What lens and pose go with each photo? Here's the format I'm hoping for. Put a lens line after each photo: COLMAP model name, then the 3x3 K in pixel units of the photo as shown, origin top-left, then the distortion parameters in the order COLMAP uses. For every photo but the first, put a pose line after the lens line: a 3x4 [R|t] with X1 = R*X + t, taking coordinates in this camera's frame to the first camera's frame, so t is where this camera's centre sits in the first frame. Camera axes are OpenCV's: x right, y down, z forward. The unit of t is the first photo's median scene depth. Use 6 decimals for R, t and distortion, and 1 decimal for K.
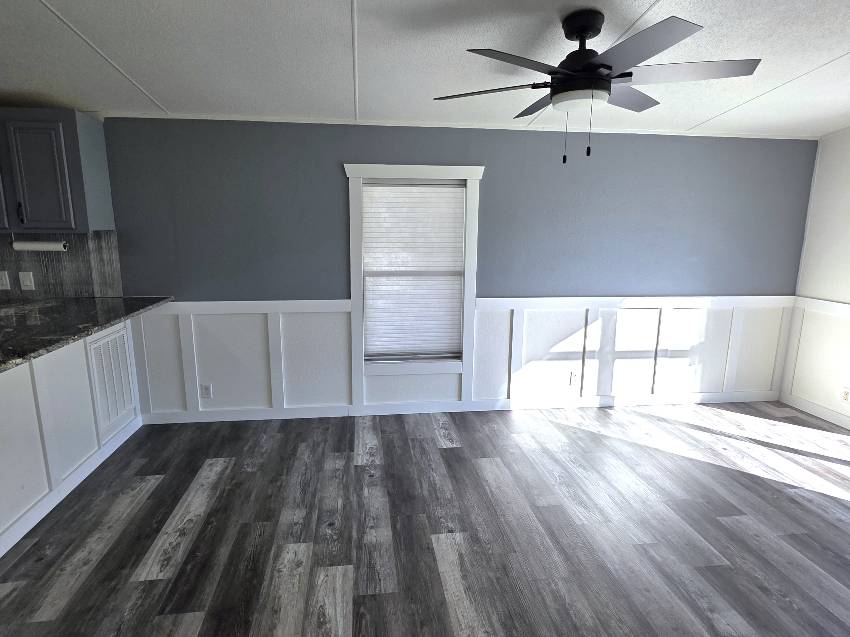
lens RADIAL K [[491.1, 0, 425.0], [0, 491.1, 318.5], [0, 0, 1]] dist [0.000608, -0.001050]
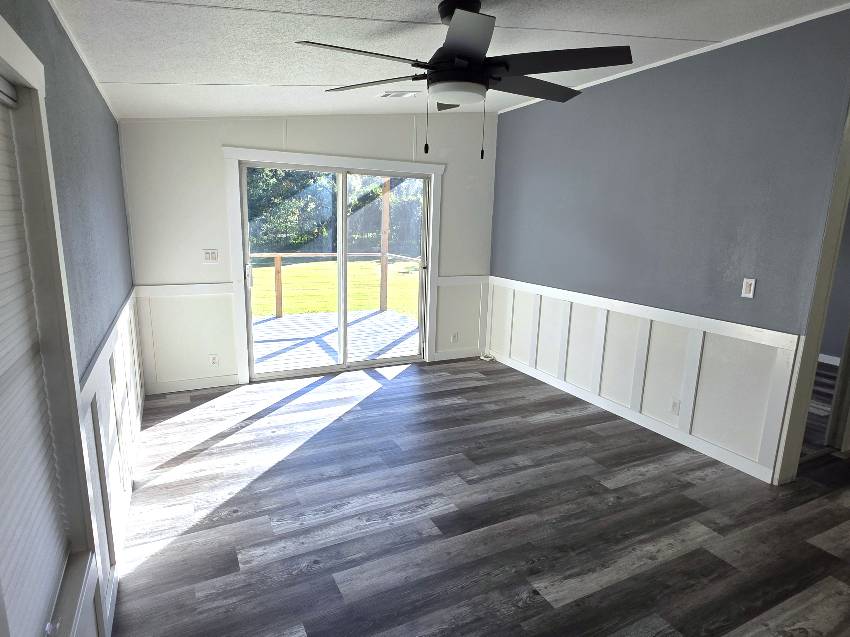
lens RADIAL K [[491.1, 0, 425.0], [0, 491.1, 318.5], [0, 0, 1]] dist [0.000608, -0.001050]
pose [[-0.327839, -0.203301, 0.922600, -0.445668], [0.147997, 0.953462, 0.262692, -0.208070], [-0.933069, 0.222663, -0.282494, 1.028137]]
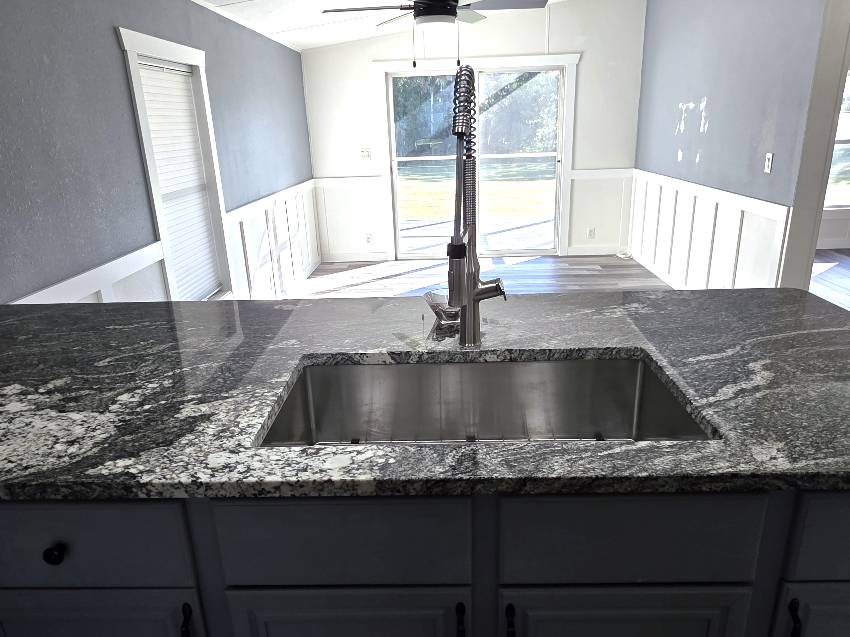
lens RADIAL K [[580.9, 0, 425.0], [0, 580.9, 318.5], [0, 0, 1]] dist [0.012533, -0.004865]
pose [[0.150383, -0.330453, 0.931765, -1.049390], [0.218650, 0.930261, 0.294630, -0.115861], [-0.964146, 0.159423, 0.212149, 0.590462]]
